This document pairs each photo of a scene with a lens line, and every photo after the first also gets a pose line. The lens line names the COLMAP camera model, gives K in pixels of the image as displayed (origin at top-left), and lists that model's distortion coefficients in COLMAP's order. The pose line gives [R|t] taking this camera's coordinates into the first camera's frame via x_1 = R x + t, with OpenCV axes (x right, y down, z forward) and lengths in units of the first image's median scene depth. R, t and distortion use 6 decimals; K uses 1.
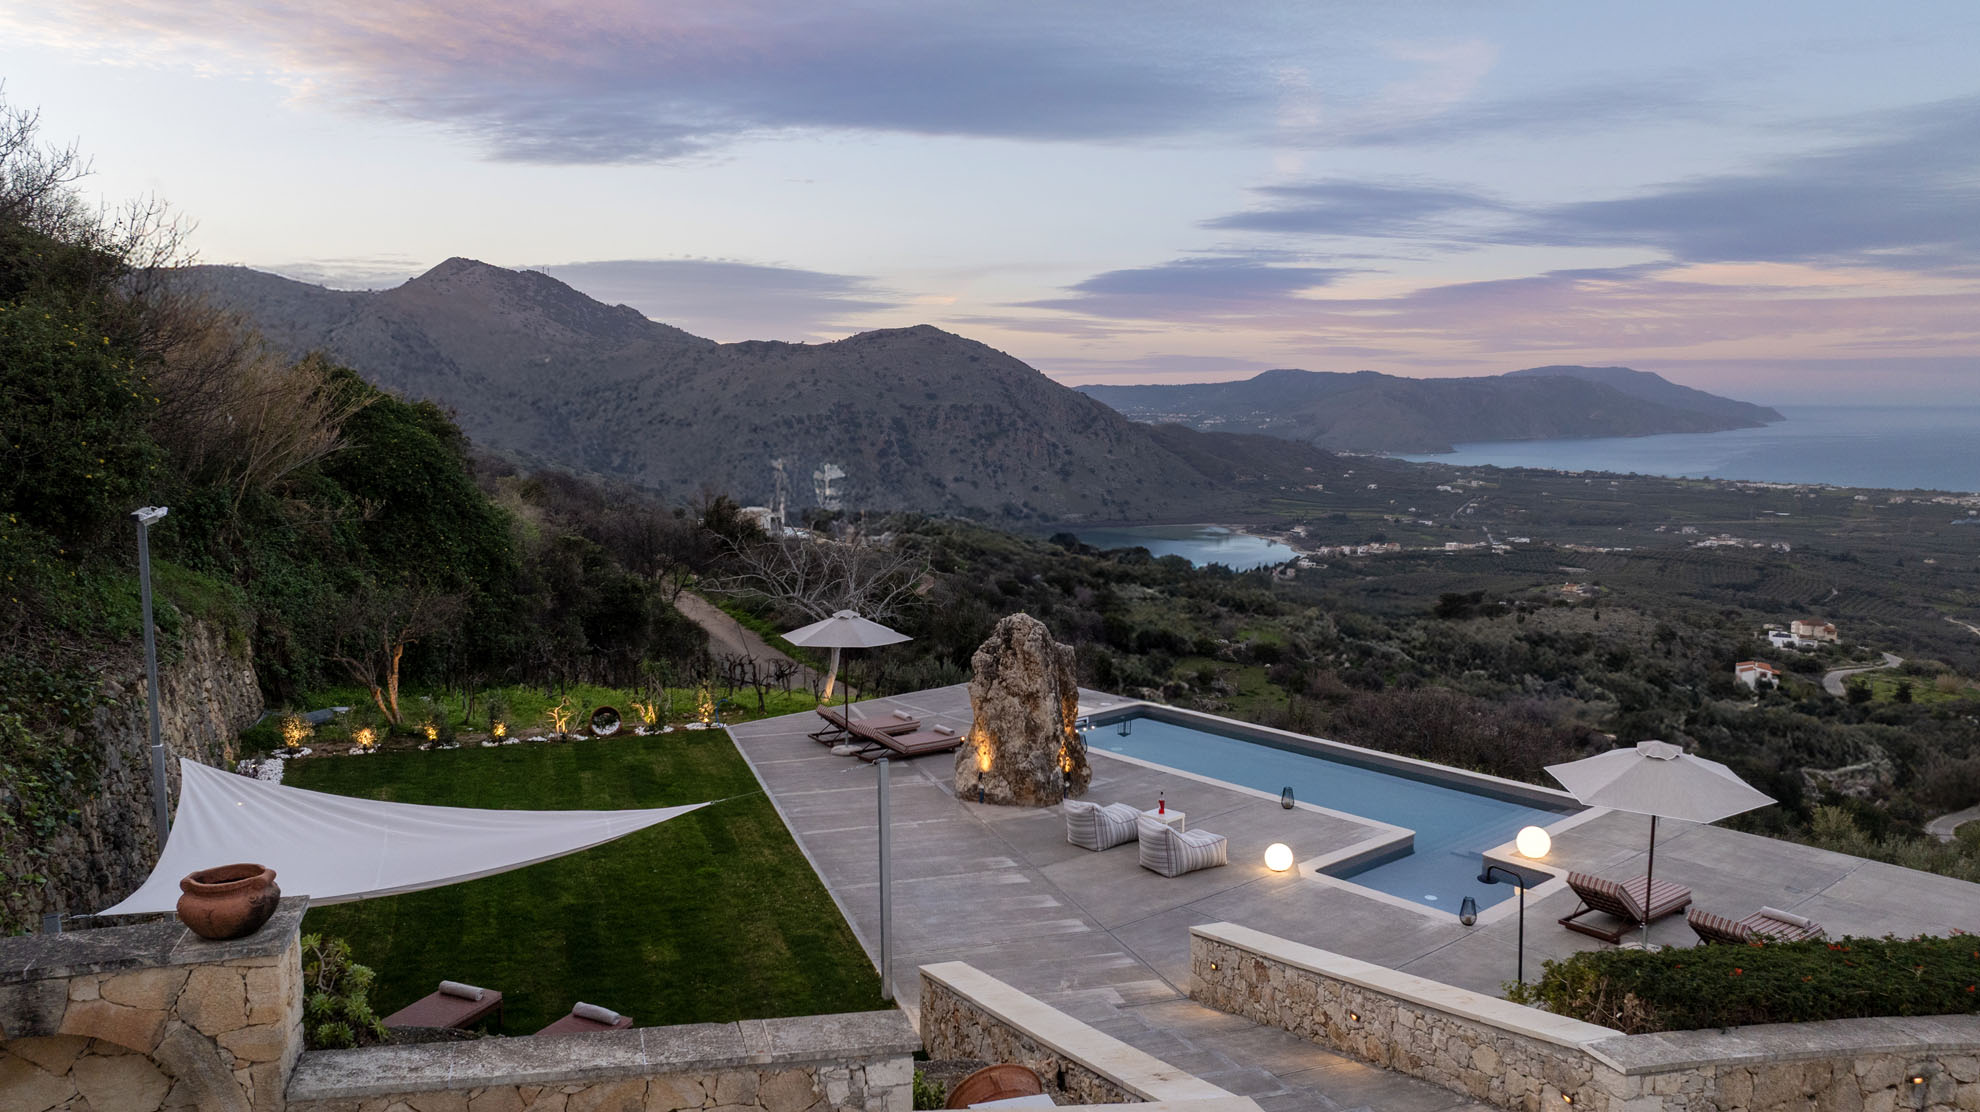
lens RADIAL K [[1420.6, 0, 998.1], [0, 1420.6, 558.6], [0, 0, 1]] dist [-0.021484, 0.001124]
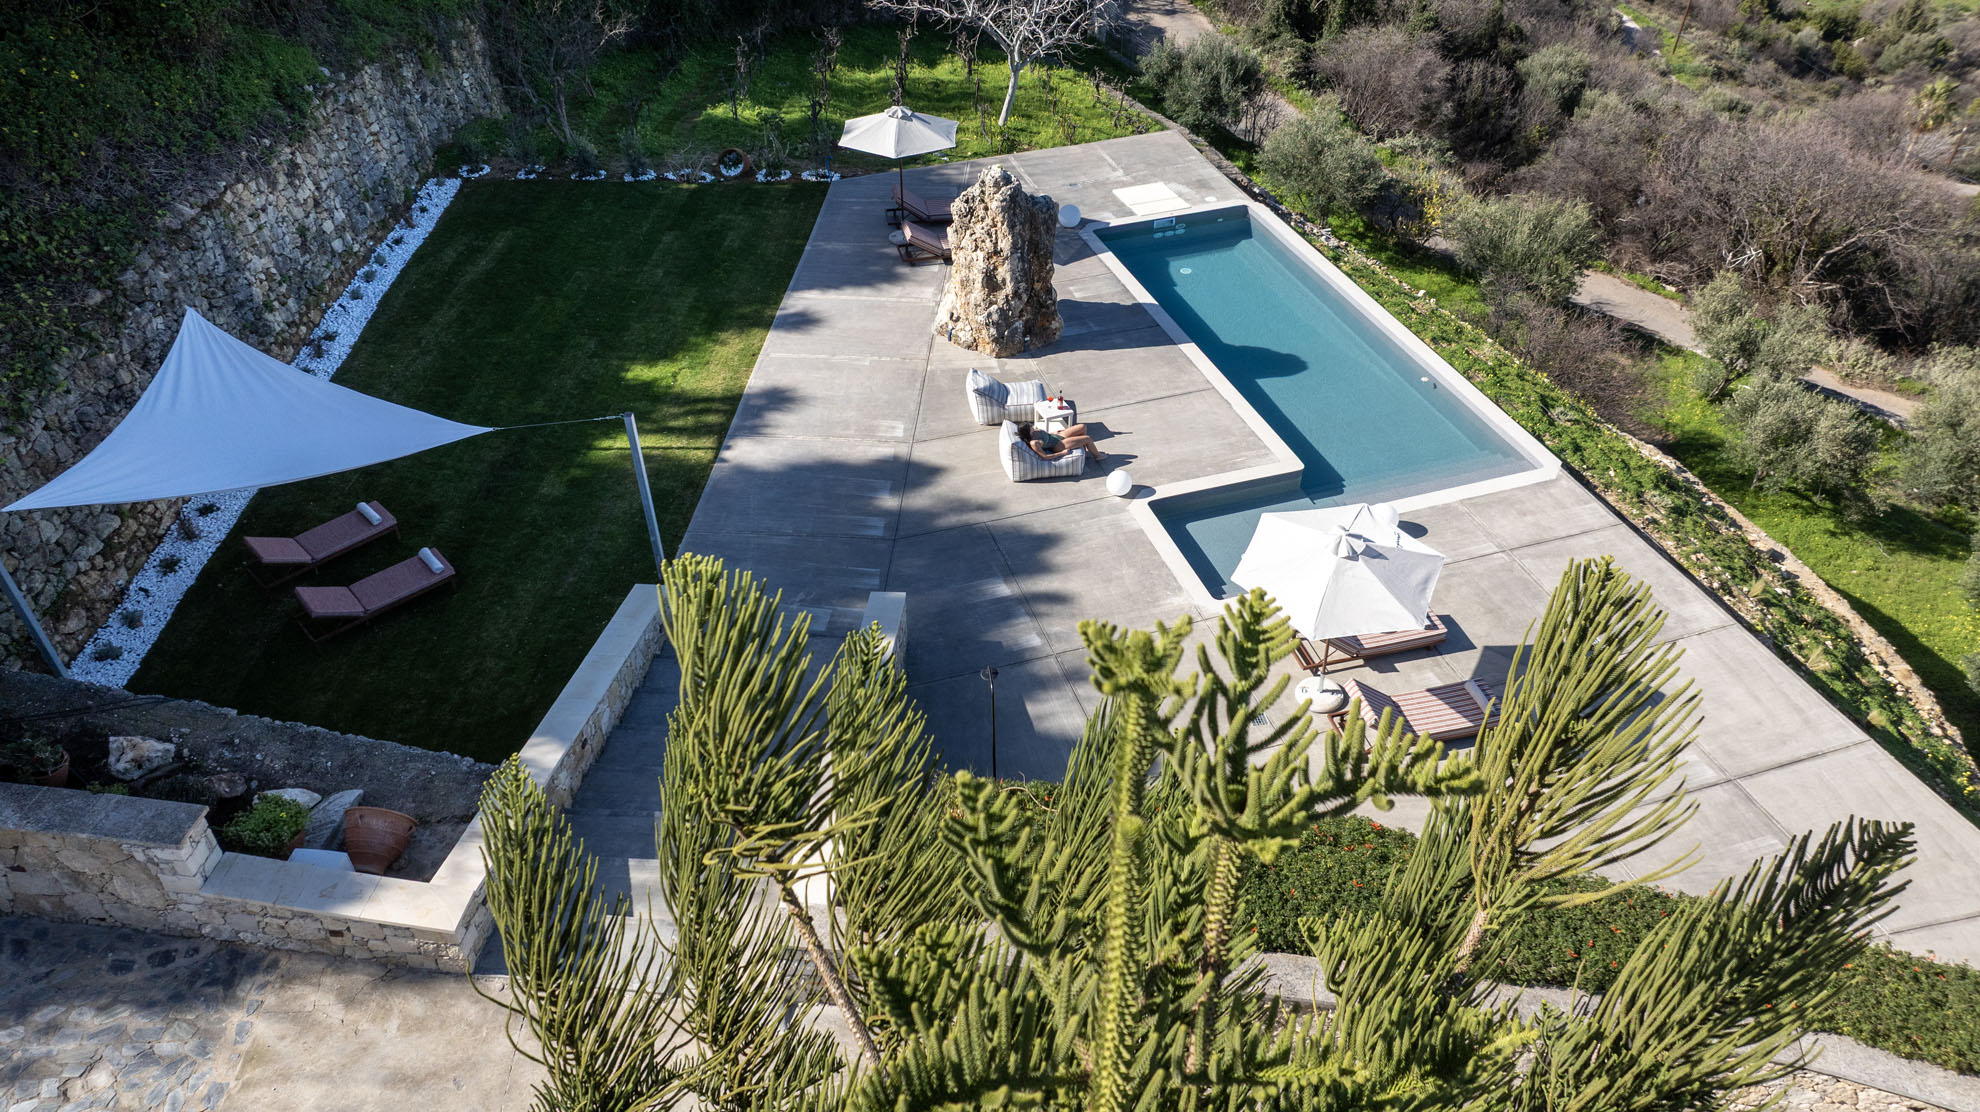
lens RADIAL K [[1378.5, 0, 990.0], [0, 1378.5, 556.0], [0, 0, 1]] dist [-0.005412, -0.001468]
pose [[0.918454, 0.238879, -0.315246, 0.182151], [-0.035108, 0.843113, 0.536589, -0.119784], [0.393968, -0.481764, 0.782747, 0.052508]]
